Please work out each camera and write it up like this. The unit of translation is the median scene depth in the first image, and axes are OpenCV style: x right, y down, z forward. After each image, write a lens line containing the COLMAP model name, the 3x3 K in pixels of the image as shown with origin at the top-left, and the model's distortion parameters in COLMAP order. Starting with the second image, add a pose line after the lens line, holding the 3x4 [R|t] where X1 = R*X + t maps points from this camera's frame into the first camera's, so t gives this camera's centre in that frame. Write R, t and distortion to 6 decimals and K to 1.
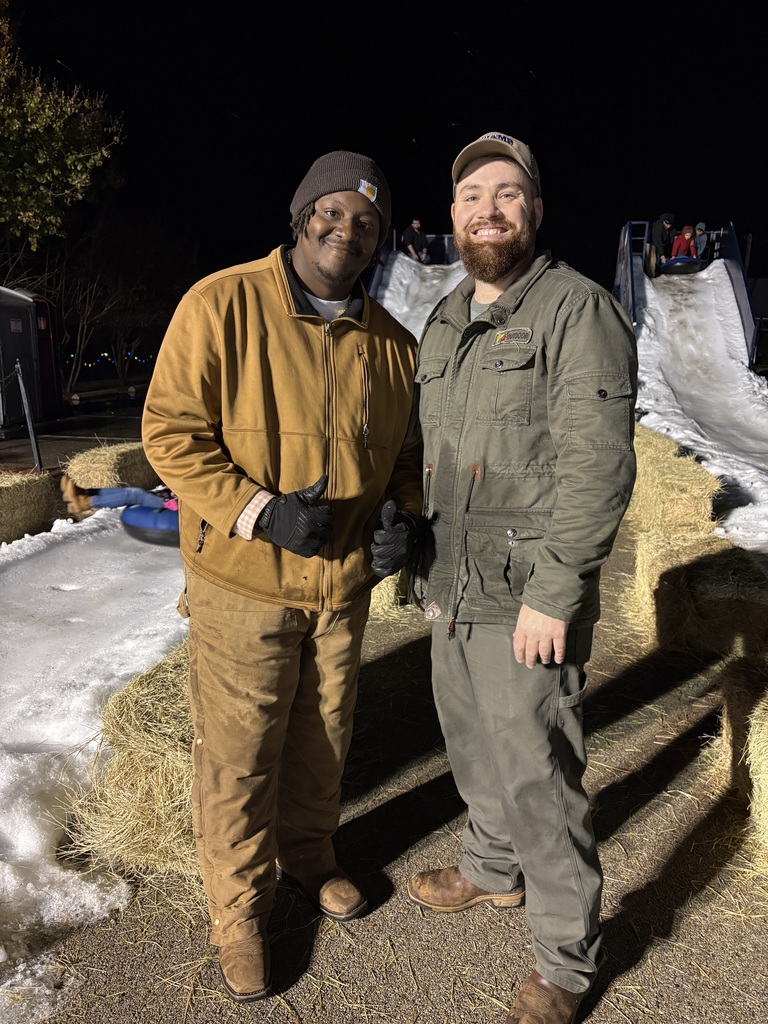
lens RADIAL K [[779.4, 0, 384.0], [0, 779.4, 512.0], [0, 0, 1]] dist [-0.002627, -0.009148]
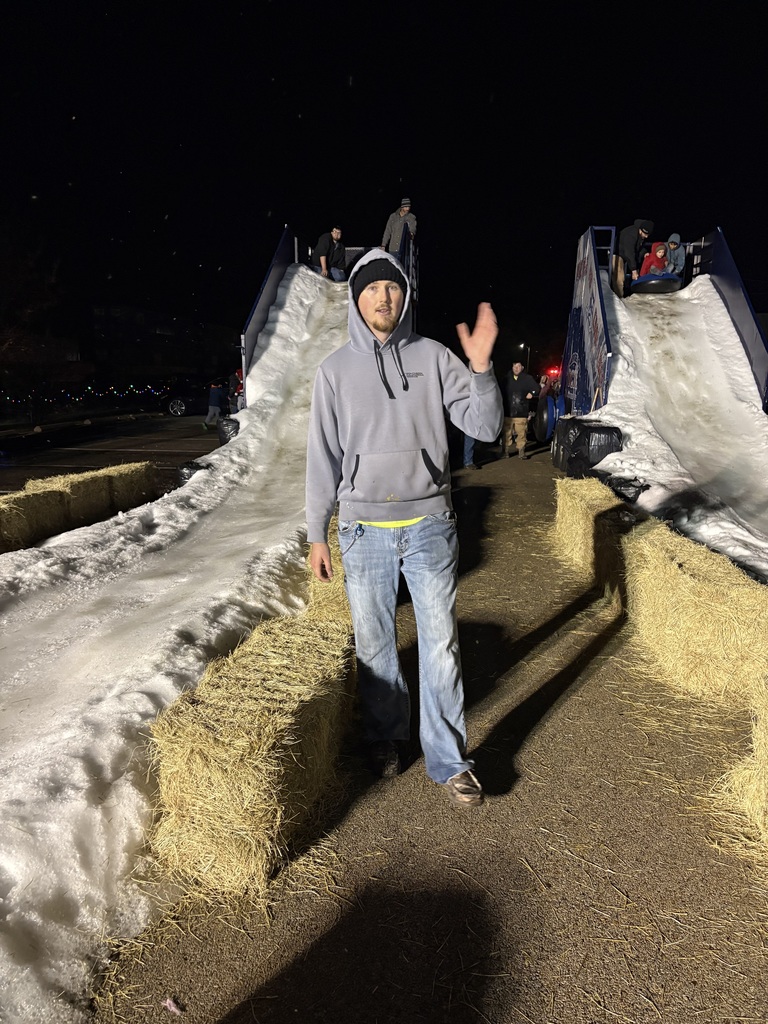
lens RADIAL K [[779.4, 0, 384.0], [0, 779.4, 512.0], [0, 0, 1]] dist [-0.002627, -0.009148]
pose [[0.997378, -0.014651, 0.070865, 0.049557], [0.017750, 0.998905, -0.043297, -0.058643], [-0.070153, 0.044441, 0.996546, 0.260476]]
